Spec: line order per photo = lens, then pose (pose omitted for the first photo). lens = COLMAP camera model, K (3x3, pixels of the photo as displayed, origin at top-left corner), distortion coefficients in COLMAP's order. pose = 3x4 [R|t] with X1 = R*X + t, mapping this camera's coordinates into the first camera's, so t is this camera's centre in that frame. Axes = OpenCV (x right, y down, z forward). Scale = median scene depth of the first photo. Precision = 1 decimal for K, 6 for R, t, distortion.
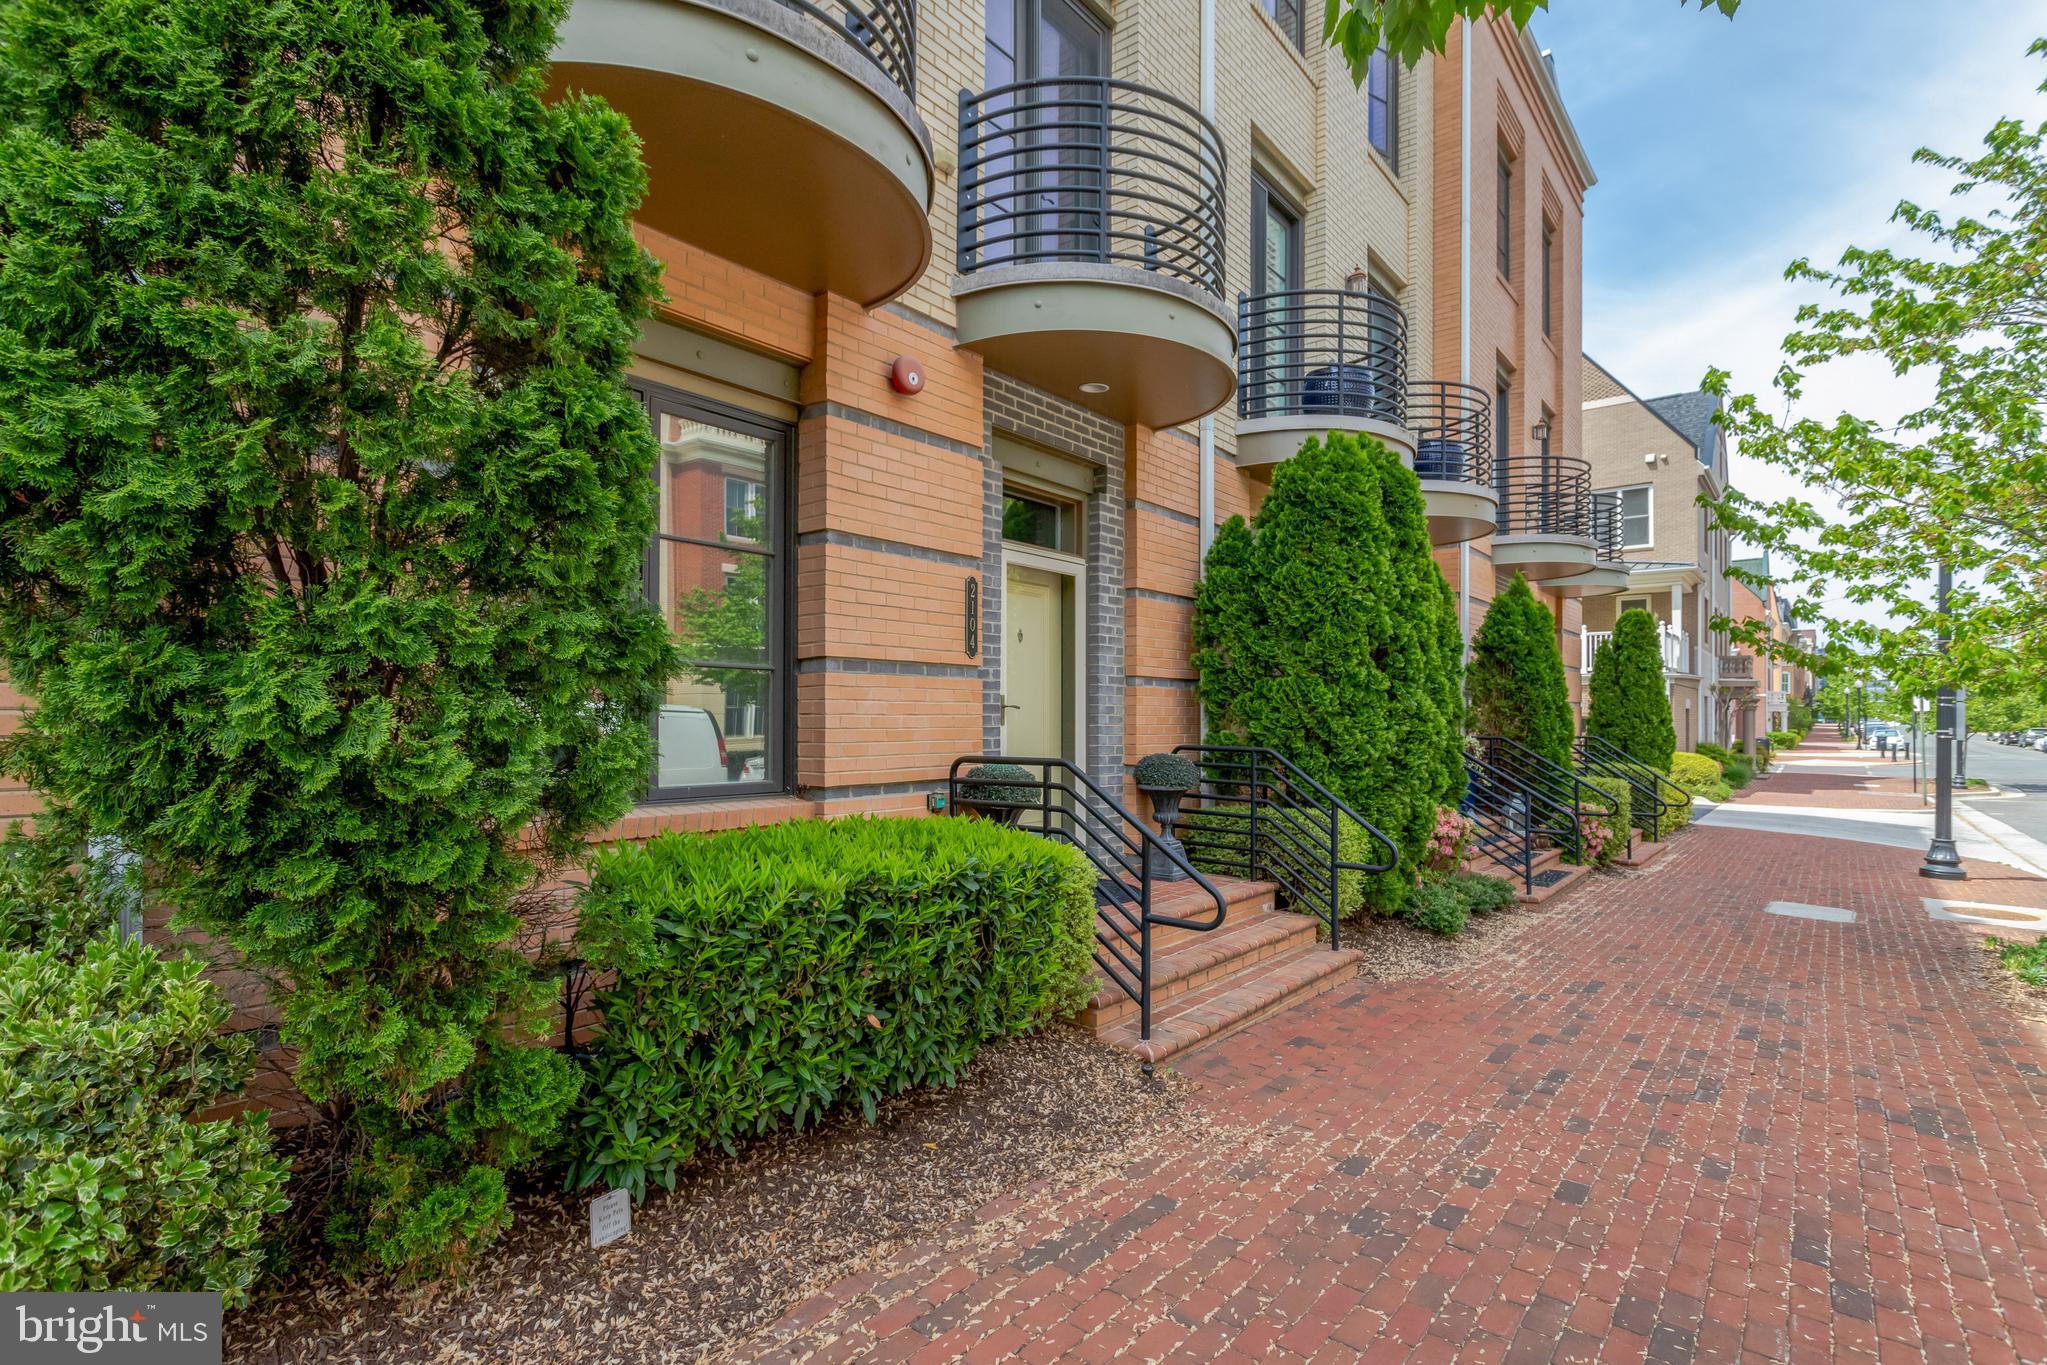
lens RADIAL K [[983.4, 0, 1019.8], [0, 983.4, 700.9], [0, 0, 1]] dist [0.001903, 0.000554]
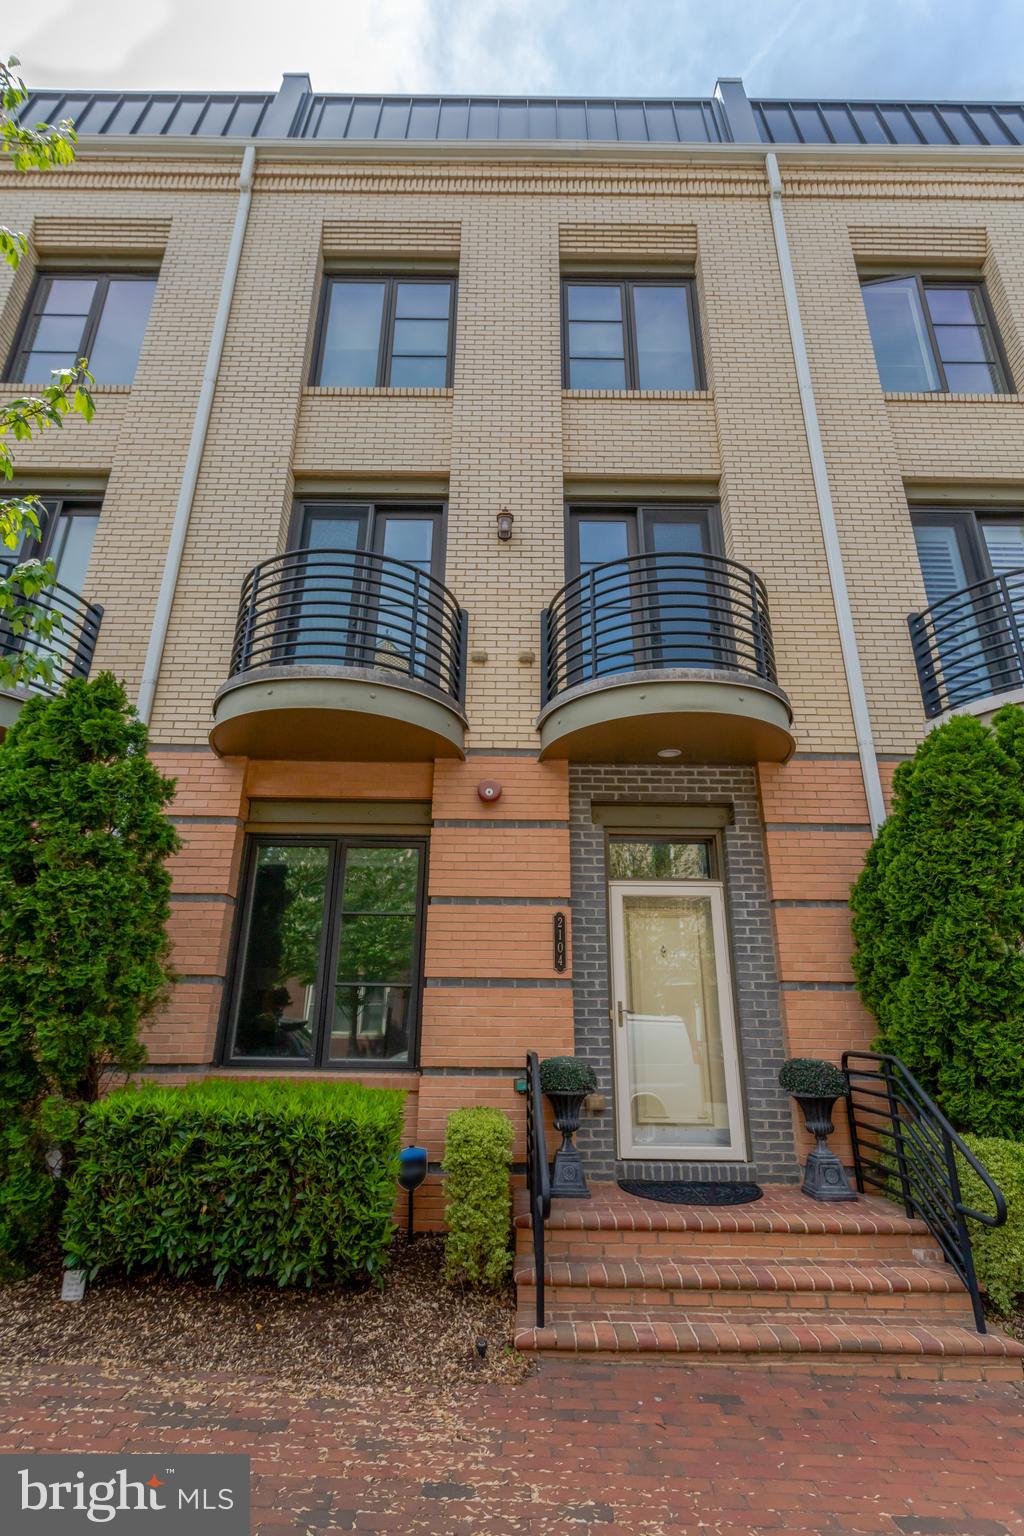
lens RADIAL K [[737.9, 0, 543.3], [0, 737.9, 761.2], [0, 0, 1]] dist [0.001903, 0.000554]
pose [[0.630811, -0.259264, -0.731341, 0.755880], [0.004119, 0.943633, -0.330969, 0.017100], [0.775926, 0.205766, 0.596322, 0.319205]]
